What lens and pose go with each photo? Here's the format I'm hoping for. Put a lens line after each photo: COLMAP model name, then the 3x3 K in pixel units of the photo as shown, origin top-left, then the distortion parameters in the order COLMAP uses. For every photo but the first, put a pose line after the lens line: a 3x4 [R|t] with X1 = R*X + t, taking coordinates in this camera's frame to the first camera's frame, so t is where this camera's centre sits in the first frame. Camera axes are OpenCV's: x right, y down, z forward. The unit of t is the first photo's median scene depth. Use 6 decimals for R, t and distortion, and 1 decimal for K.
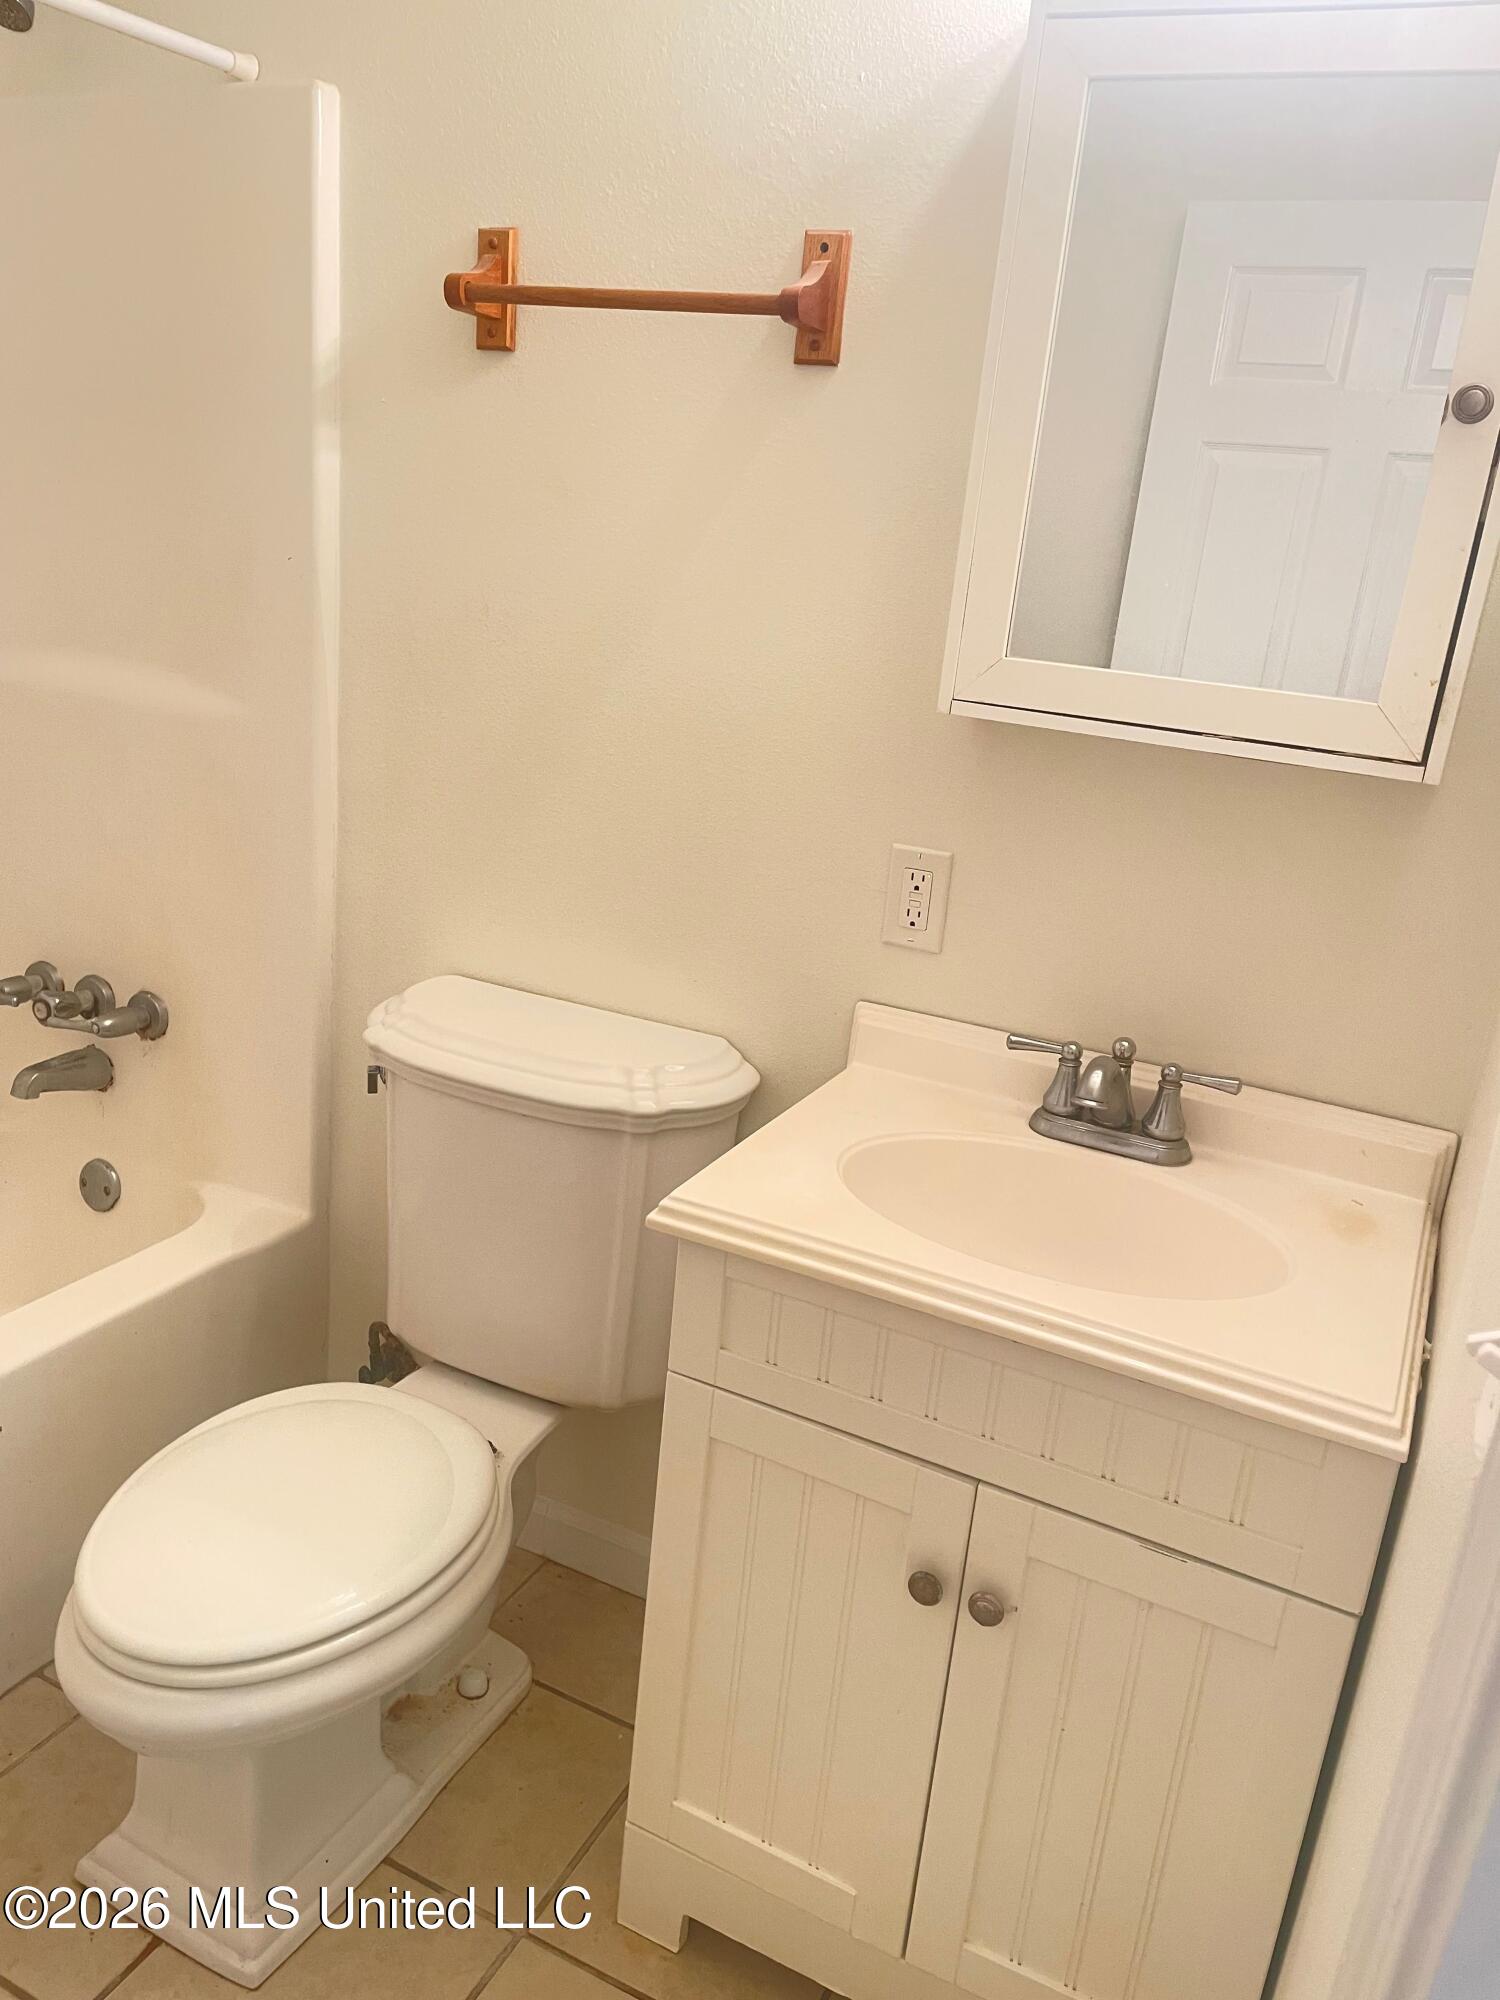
lens RADIAL K [[1535.5, 0, 737.3], [0, 1535.5, 1006.1], [0, 0, 1]] dist [0.042507, -0.037503]
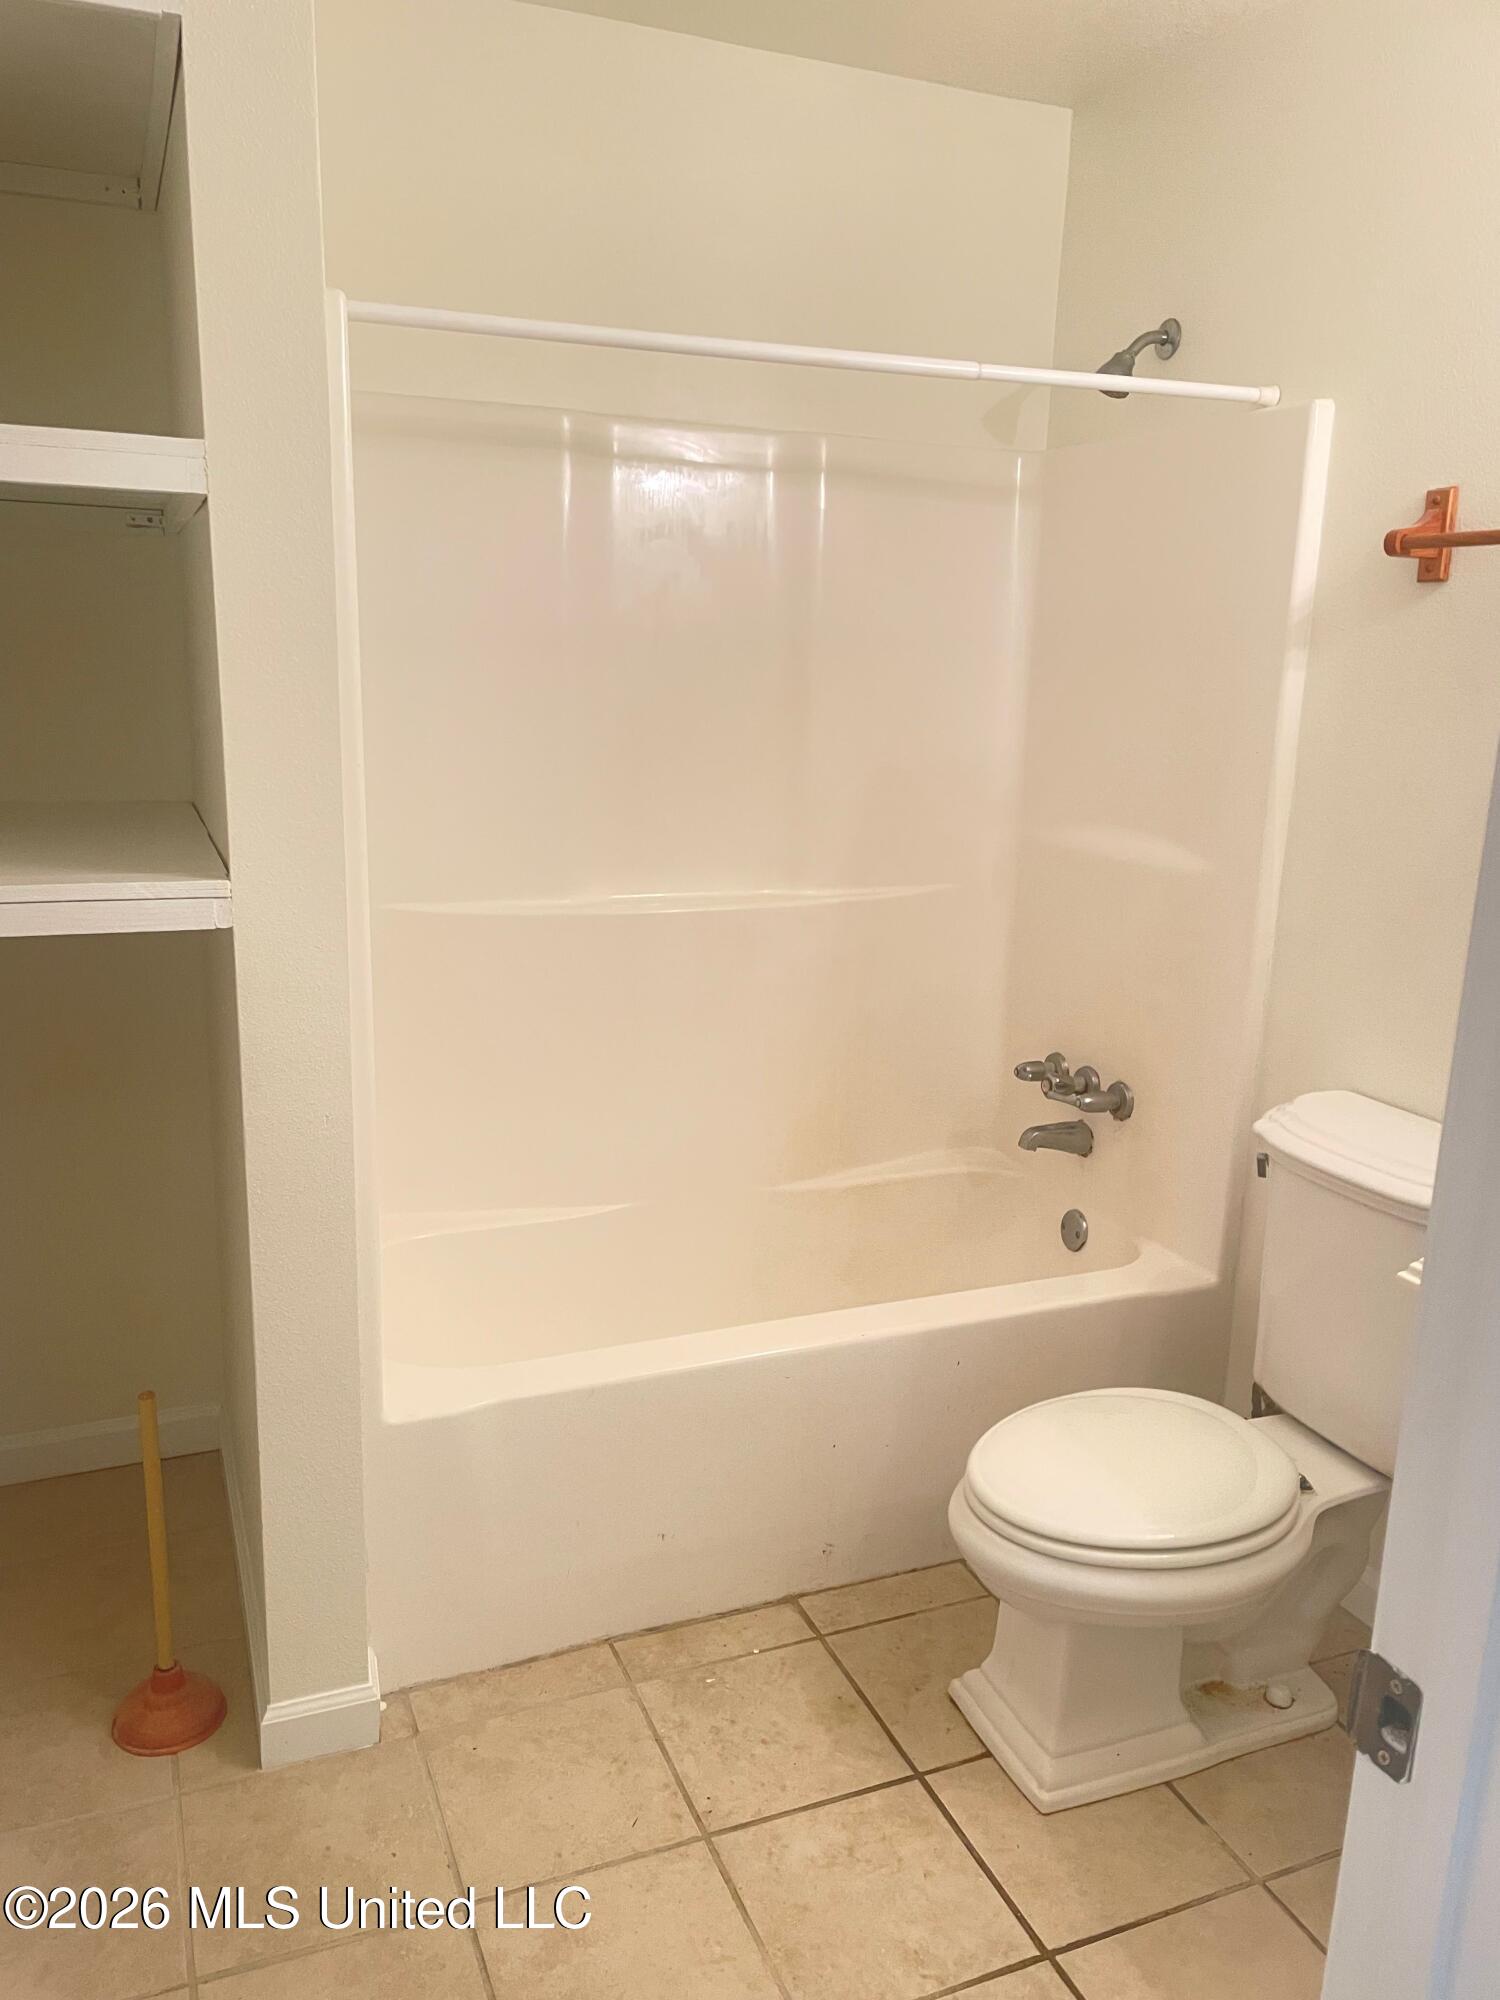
lens RADIAL K [[1535.5, 0, 748.8], [0, 1535.5, 996.5], [0, 0, 1]] dist [0.042507, -0.037503]
pose [[0.756169, 0.078042, -0.649706, 0.230708], [-0.156421, 0.985637, -0.063659, 0.055045], [0.635406, 0.149765, 0.757516, -0.200128]]
